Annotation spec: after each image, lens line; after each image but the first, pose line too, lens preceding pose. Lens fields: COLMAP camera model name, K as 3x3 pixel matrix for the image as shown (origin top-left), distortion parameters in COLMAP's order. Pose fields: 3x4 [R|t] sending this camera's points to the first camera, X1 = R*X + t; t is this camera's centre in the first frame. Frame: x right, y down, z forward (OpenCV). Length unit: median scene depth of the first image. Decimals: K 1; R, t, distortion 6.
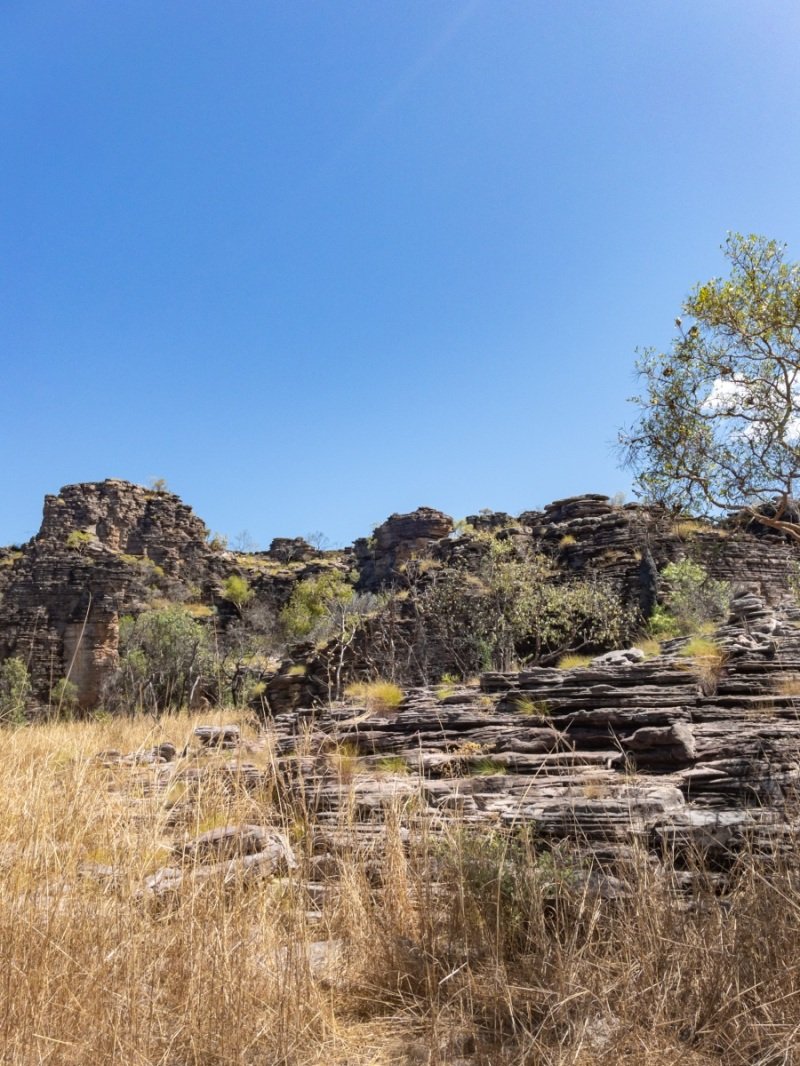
lens RADIAL K [[754.2, 0, 400.1], [0, 754.2, 532.5], [0, 0, 1]] dist [0.006933, -0.001181]
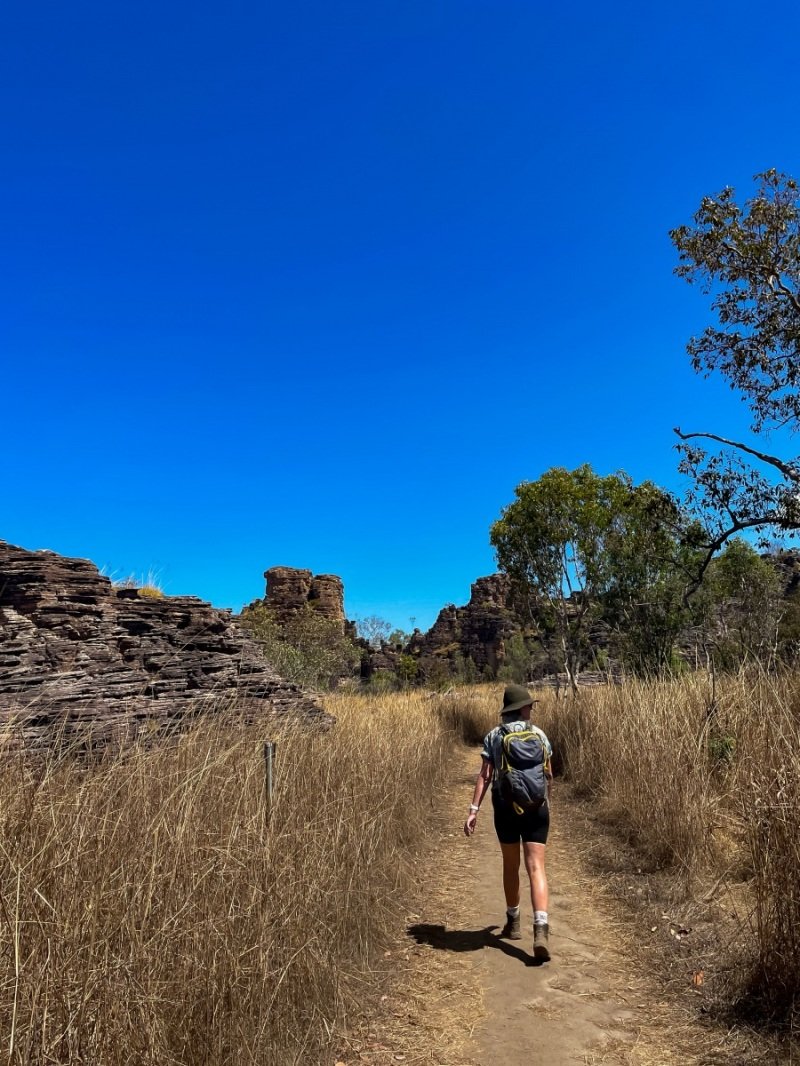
lens RADIAL K [[754.2, 0, 399.2], [0, 754.2, 534.7], [0, 0, 1]] dist [0.006933, -0.001181]
pose [[0.850270, -0.103137, -0.516143, 0.579002], [0.143530, 0.988883, 0.038843, -0.329436], [0.506399, -0.107109, 0.855621, -1.127379]]
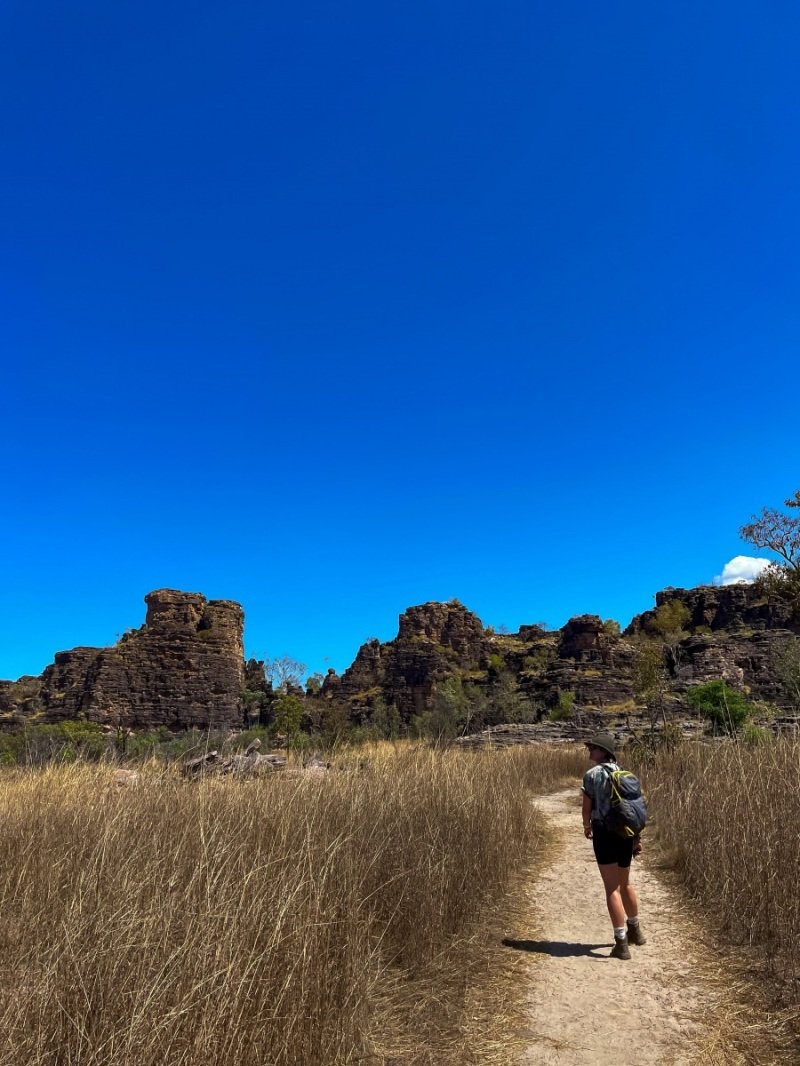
lens RADIAL K [[754.2, 0, 400.2], [0, 754.2, 531.9], [0, 0, 1]] dist [0.006933, -0.001181]
pose [[0.887197, -0.113933, -0.447102, 0.420279], [0.115973, 0.992988, -0.022910, -0.216168], [0.446577, -0.031526, 0.894190, -0.718669]]
